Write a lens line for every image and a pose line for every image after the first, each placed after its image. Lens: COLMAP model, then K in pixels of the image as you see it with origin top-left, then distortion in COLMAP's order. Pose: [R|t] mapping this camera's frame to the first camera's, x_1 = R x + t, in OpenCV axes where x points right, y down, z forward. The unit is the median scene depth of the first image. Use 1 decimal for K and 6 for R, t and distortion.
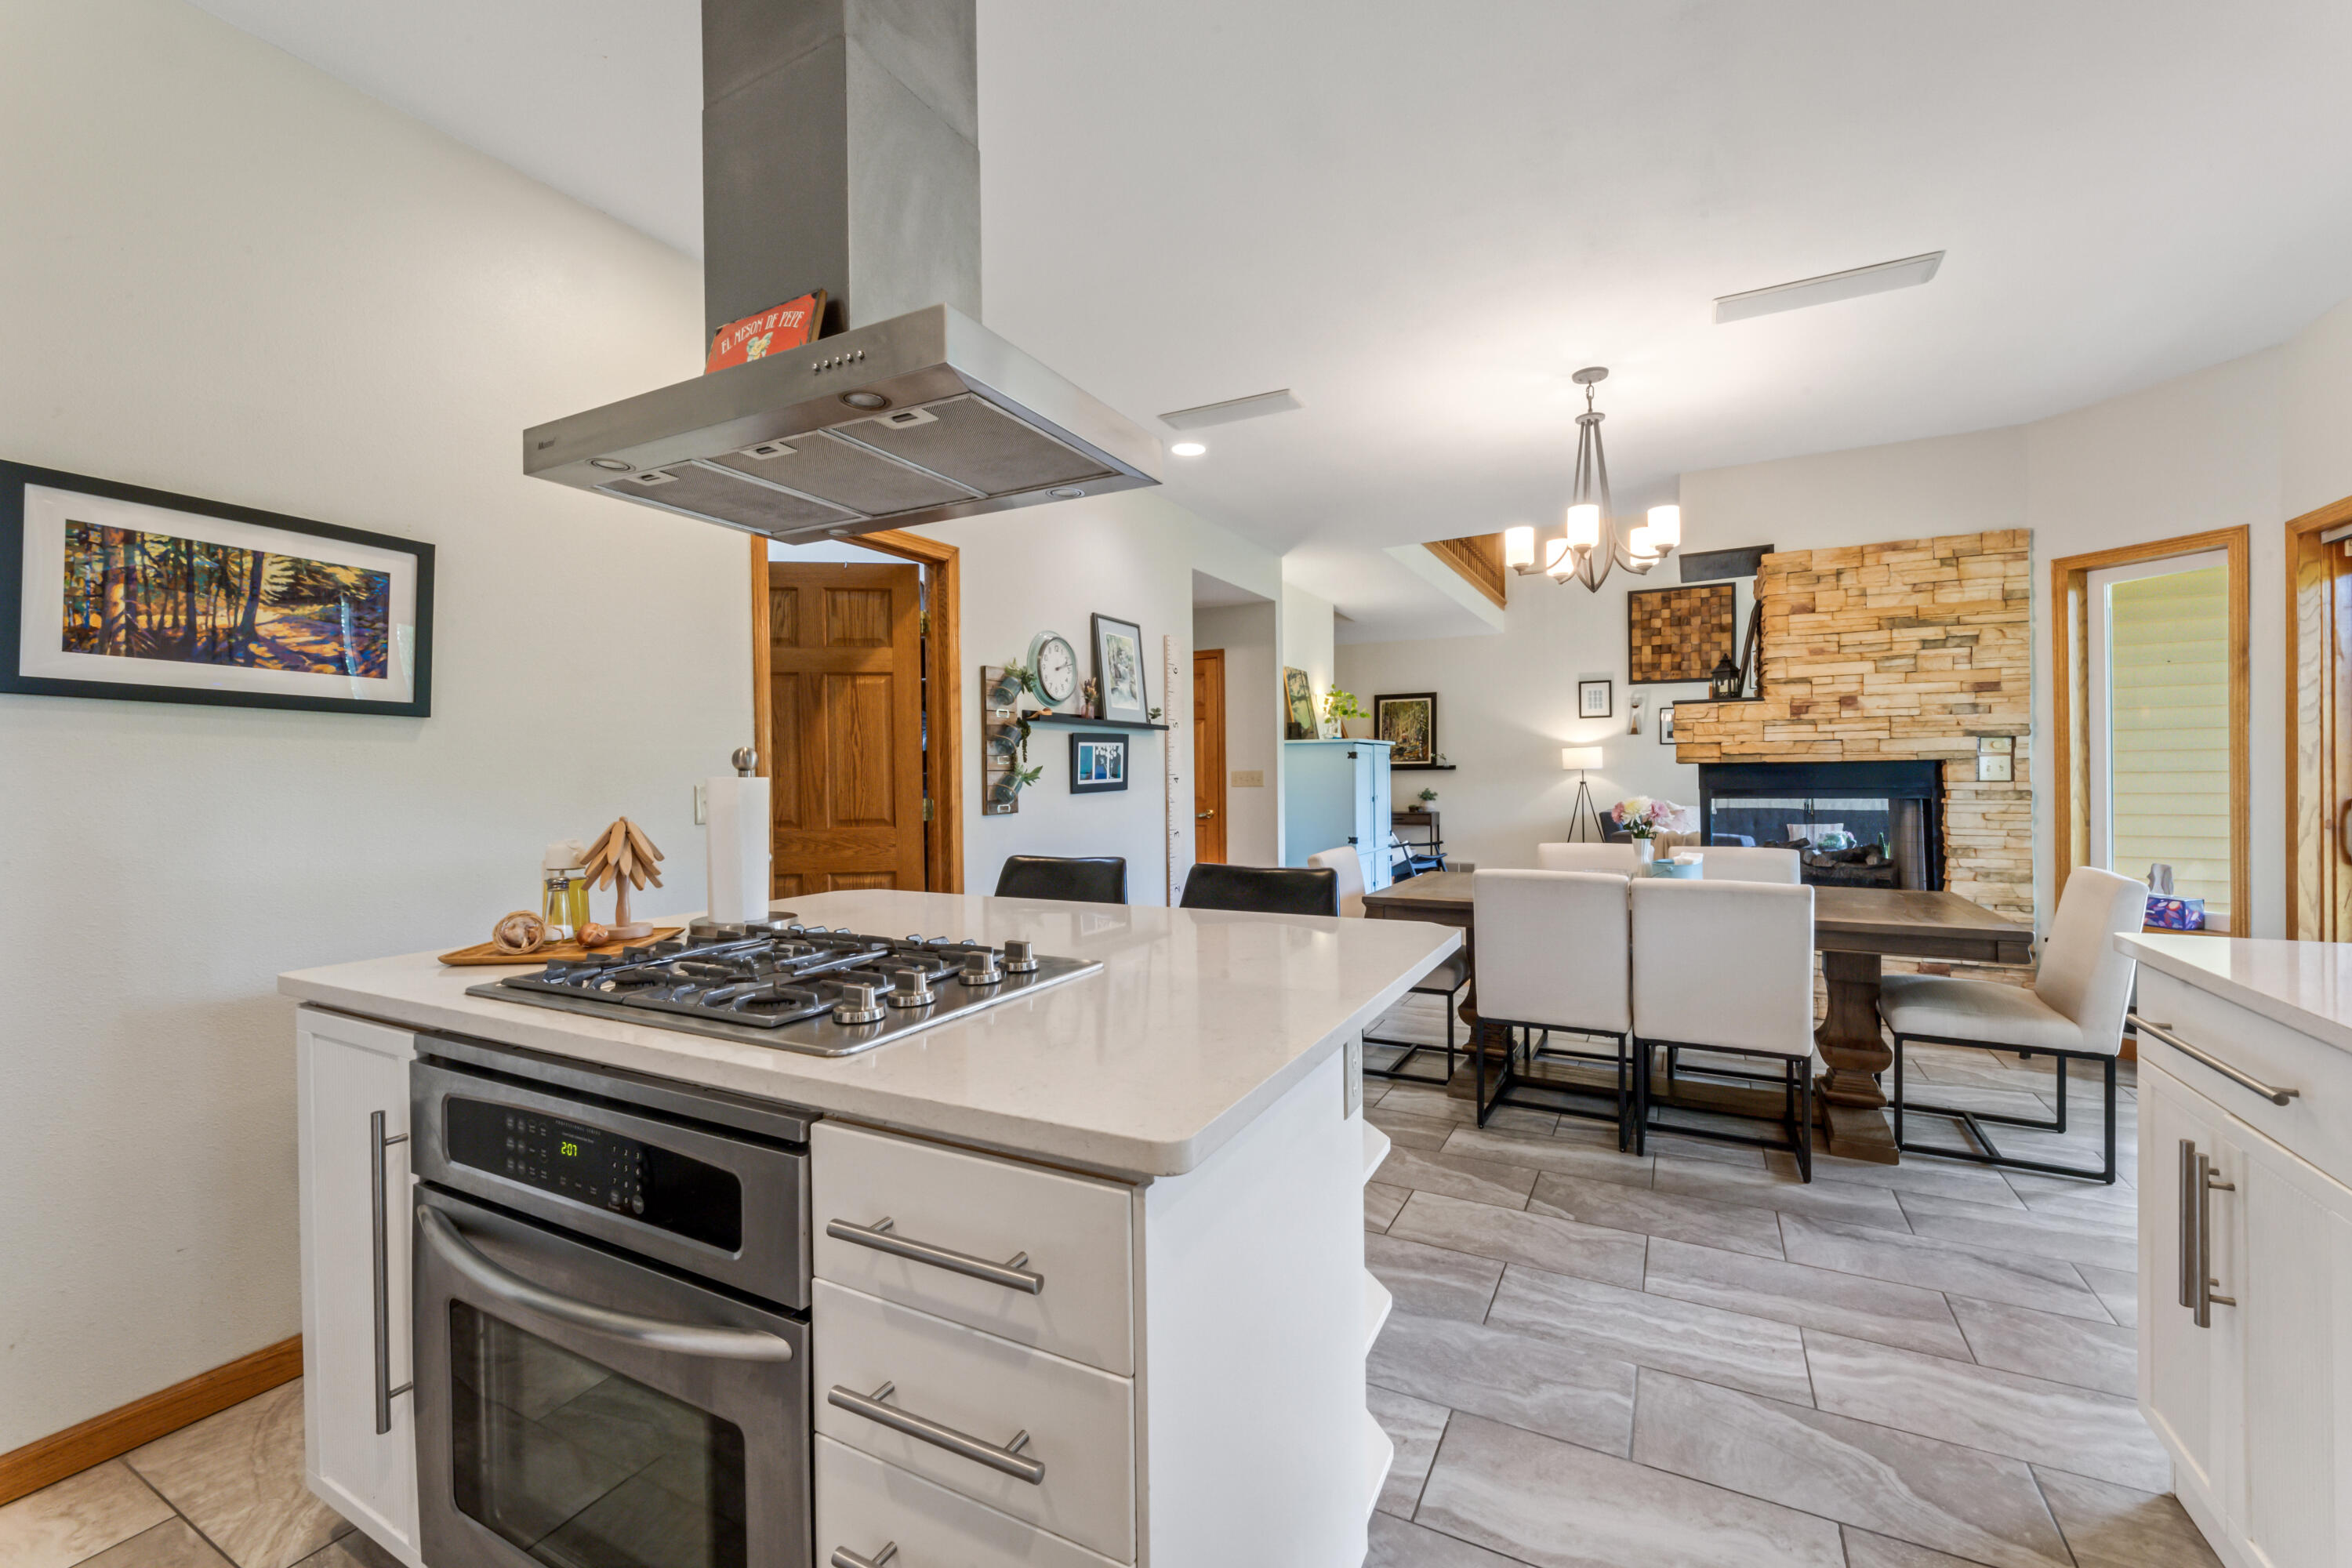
lens RADIAL K [[936.6, 0, 1187.0], [0, 936.6, 781.4], [0, 0, 1]] dist [0.000265, -0.000097]
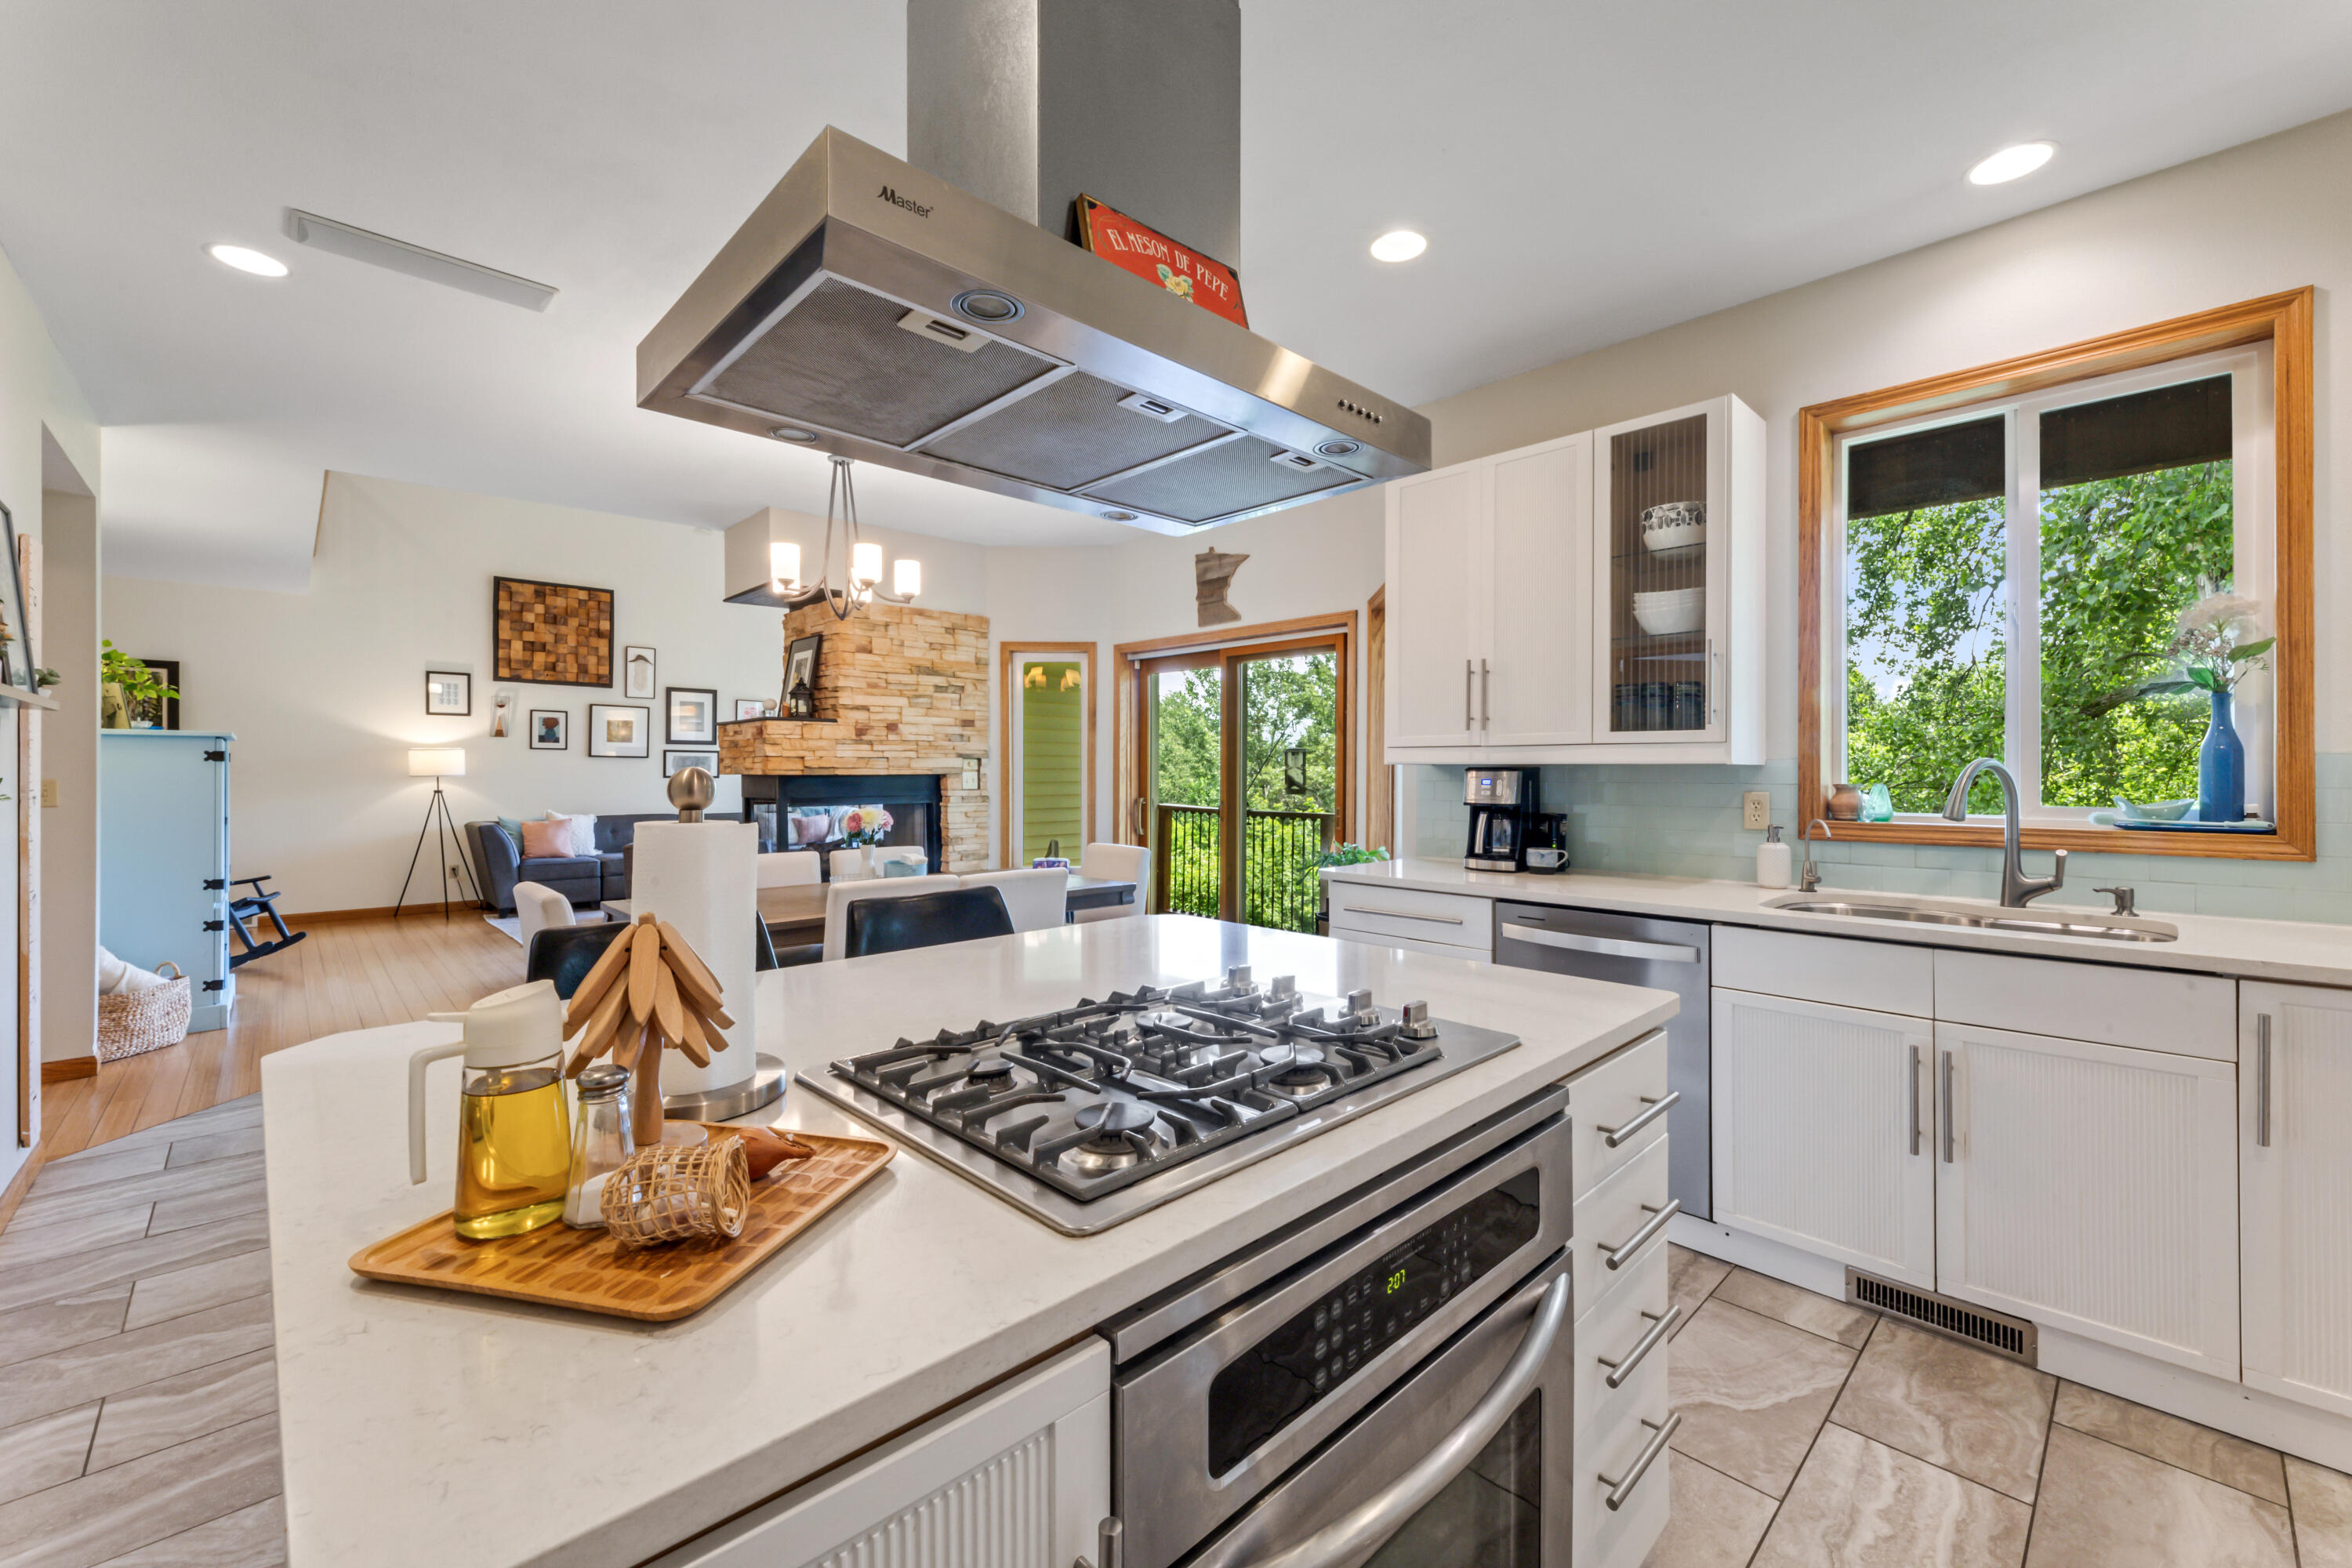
lens RADIAL K [[942.7, 0, 1185.0], [0, 942.7, 751.9], [0, 0, 1]] dist [-0.000046, -0.000052]
pose [[0.314428, 0.027175, 0.948892, -0.375440], [0.006104, 0.999512, -0.030648, -0.010886], [-0.949262, 0.015429, 0.314108, 0.226486]]
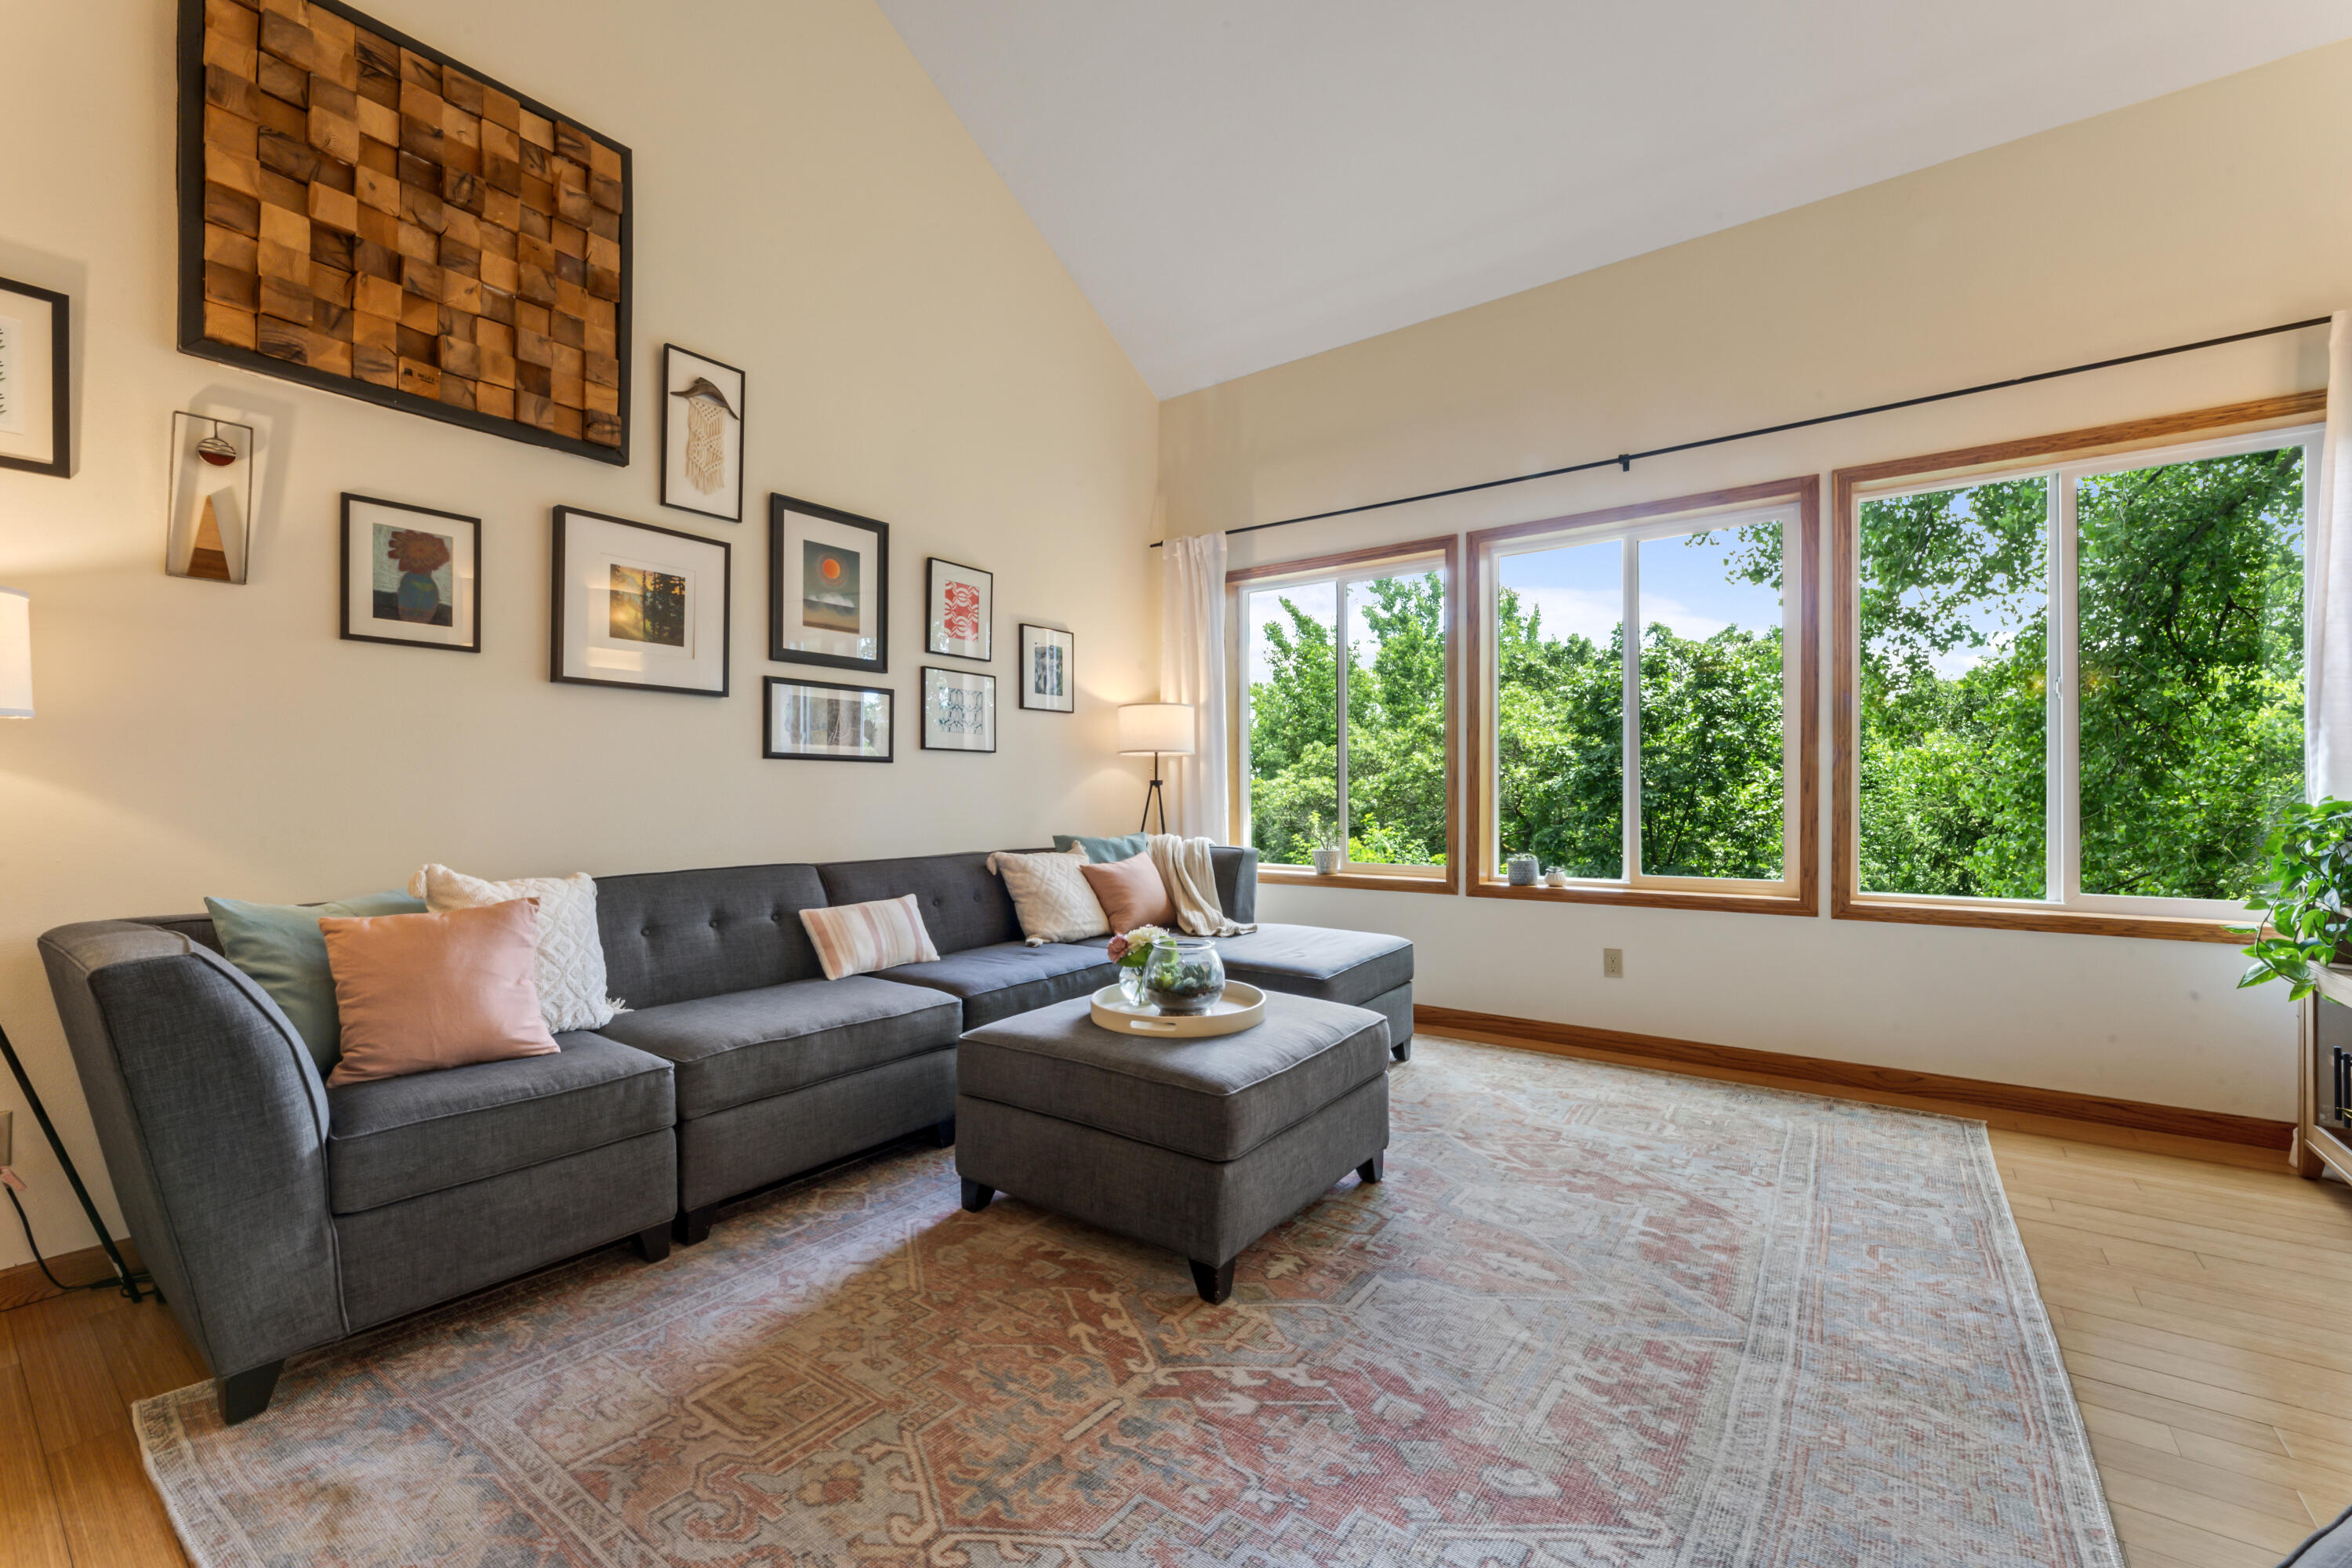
lens RADIAL K [[954.3, 0, 1186.5], [0, 954.3, 778.0], [0, 0, 1]] dist [-0.000371, 0.000386]
pose [[0.142395, 0.018482, 0.989637, 0.644935], [0.009098, 0.999759, -0.019980, 0.009332], [-0.989768, 0.011849, 0.142192, 1.659434]]
